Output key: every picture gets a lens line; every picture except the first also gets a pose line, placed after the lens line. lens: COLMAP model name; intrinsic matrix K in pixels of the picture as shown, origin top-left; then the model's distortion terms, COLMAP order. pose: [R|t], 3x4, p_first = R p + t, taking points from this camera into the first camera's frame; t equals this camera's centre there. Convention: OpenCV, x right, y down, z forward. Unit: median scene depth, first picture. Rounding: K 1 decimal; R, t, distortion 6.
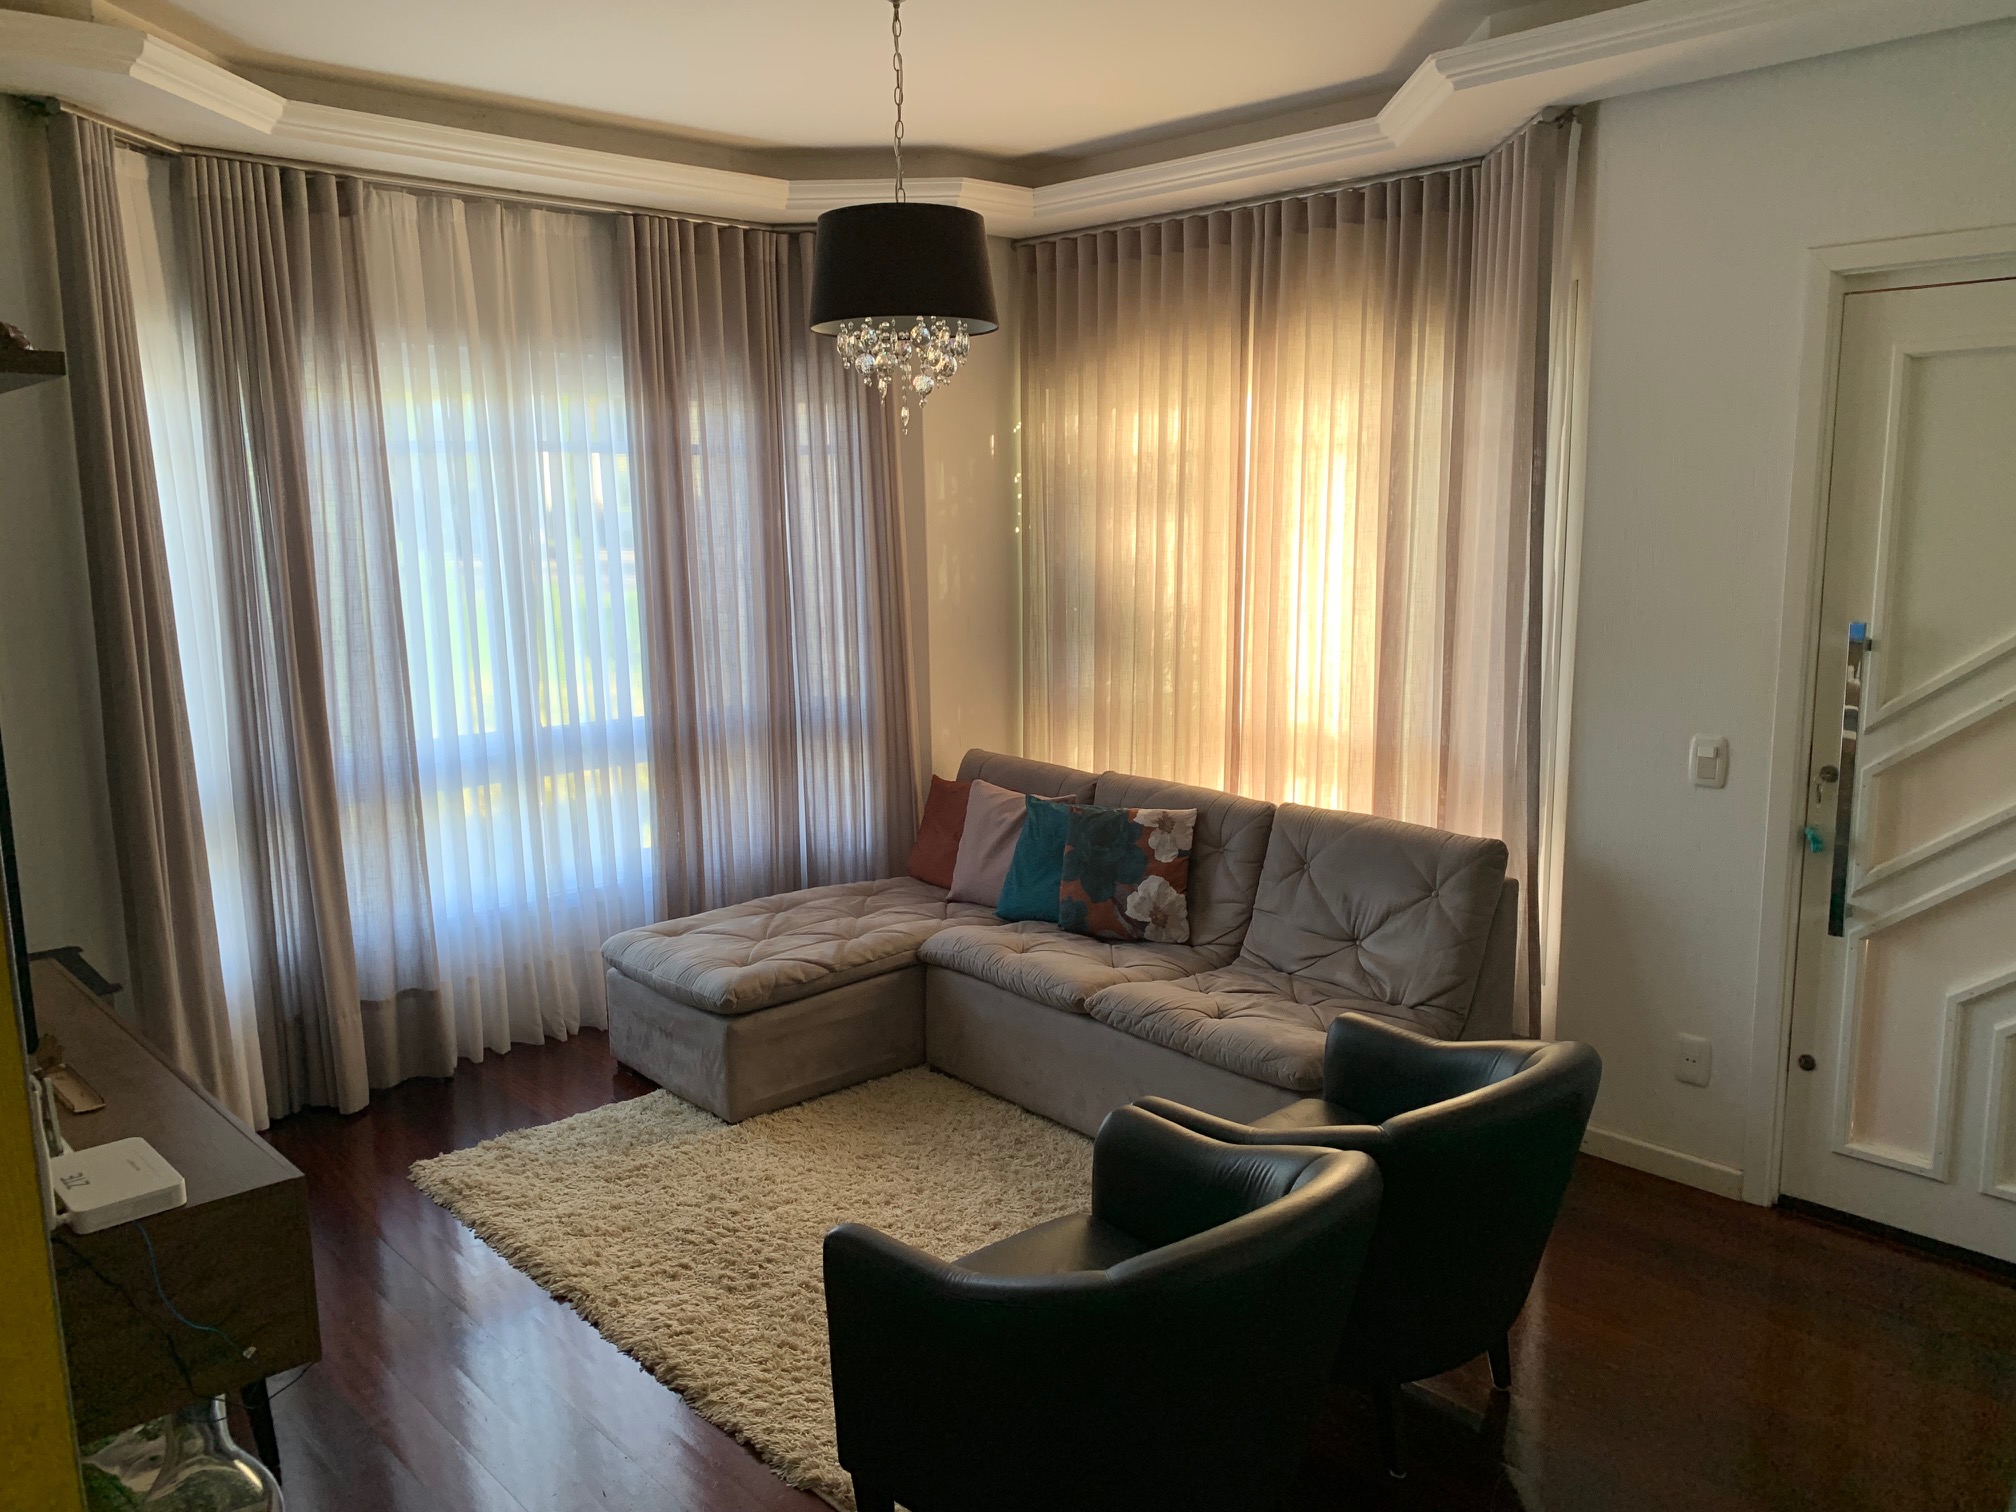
lens RADIAL K [[1512.3, 0, 1030.3], [0, 1512.3, 755.0], [0, 0, 1]] dist [0.132076, -0.236668]
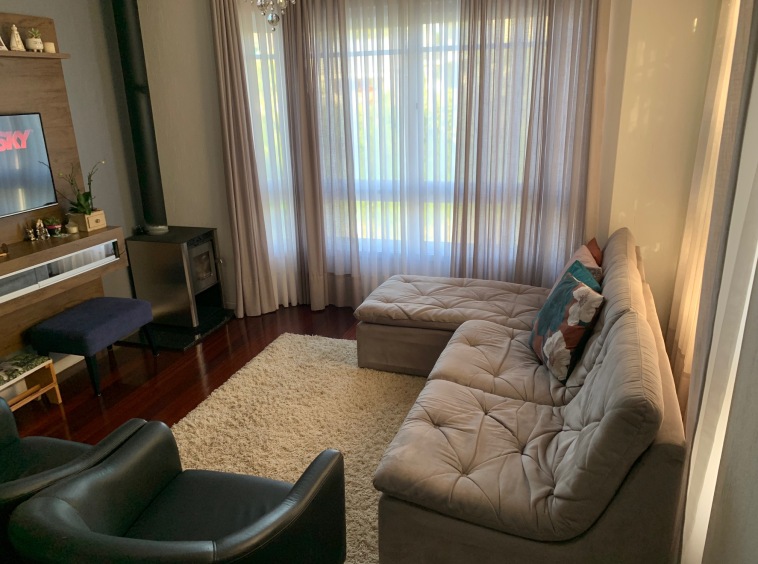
lens RADIAL K [[580.4, 0, 381.9], [0, 580.4, 284.6], [0, 0, 1]] dist [0.031426, -0.050409]
pose [[0.475904, 0.275758, -0.835149, 0.460637], [-0.123173, 0.961114, 0.247161, -0.082634], [0.870830, -0.014757, 0.491363, 0.572222]]
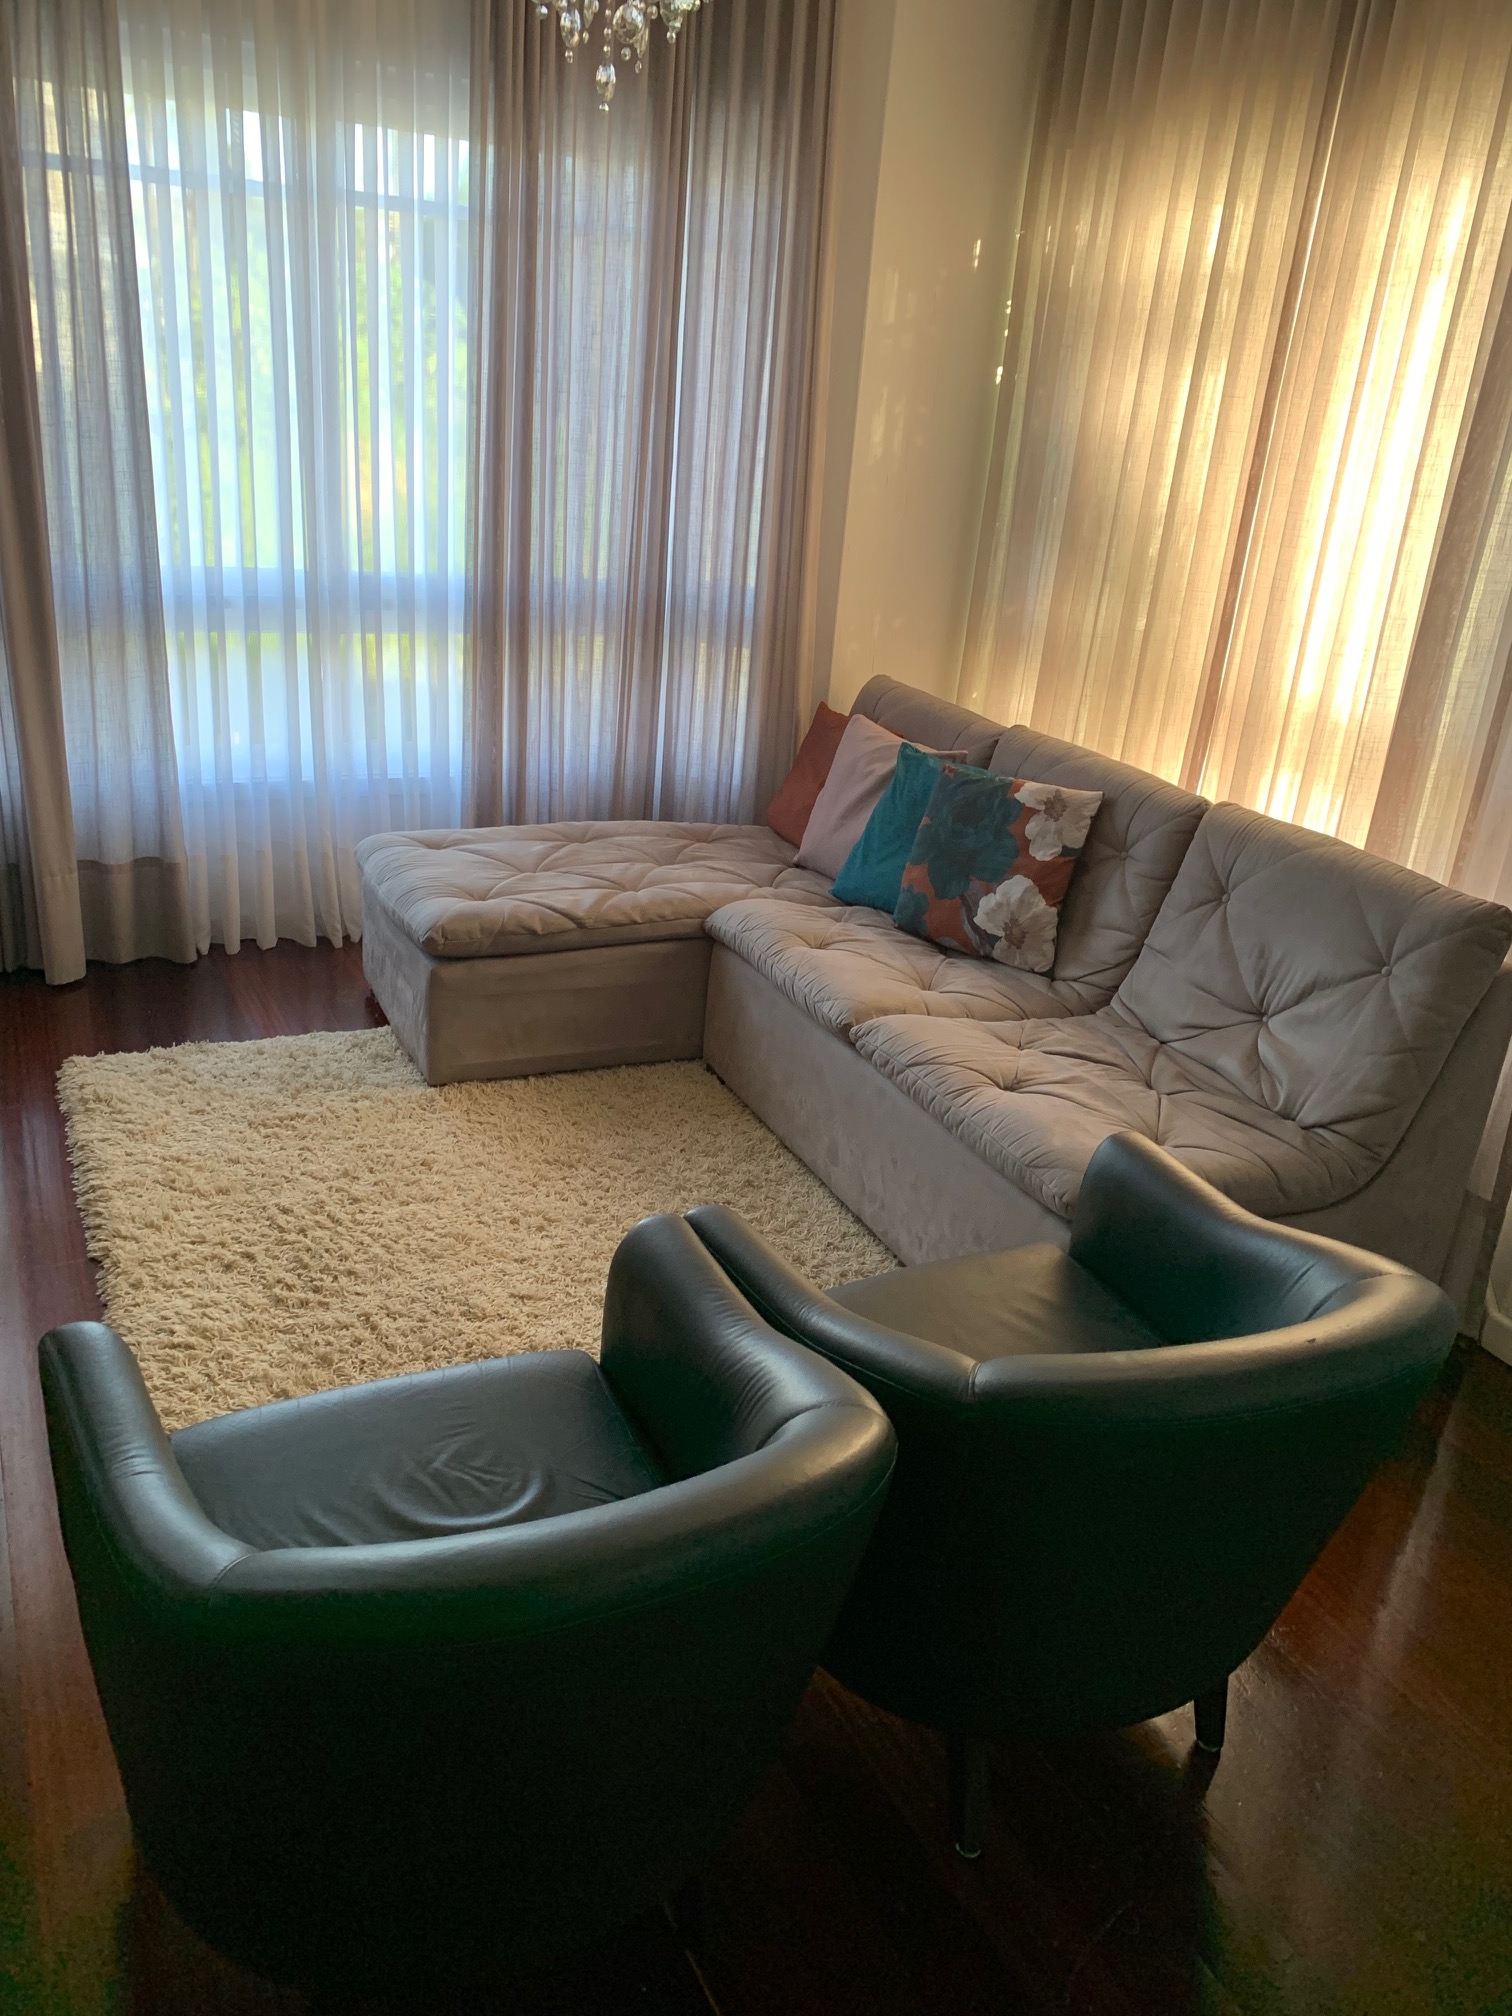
lens RADIAL K [[1512.3, 0, 758.0], [0, 1512.3, 1021.2], [0, 0, 1]] dist [0.132076, -0.236668]
pose [[0.953693, 0.189335, -0.233715, 0.145519], [-0.136647, 0.964937, 0.224108, 0.000369], [0.267951, -0.181794, 0.946125, 0.260233]]
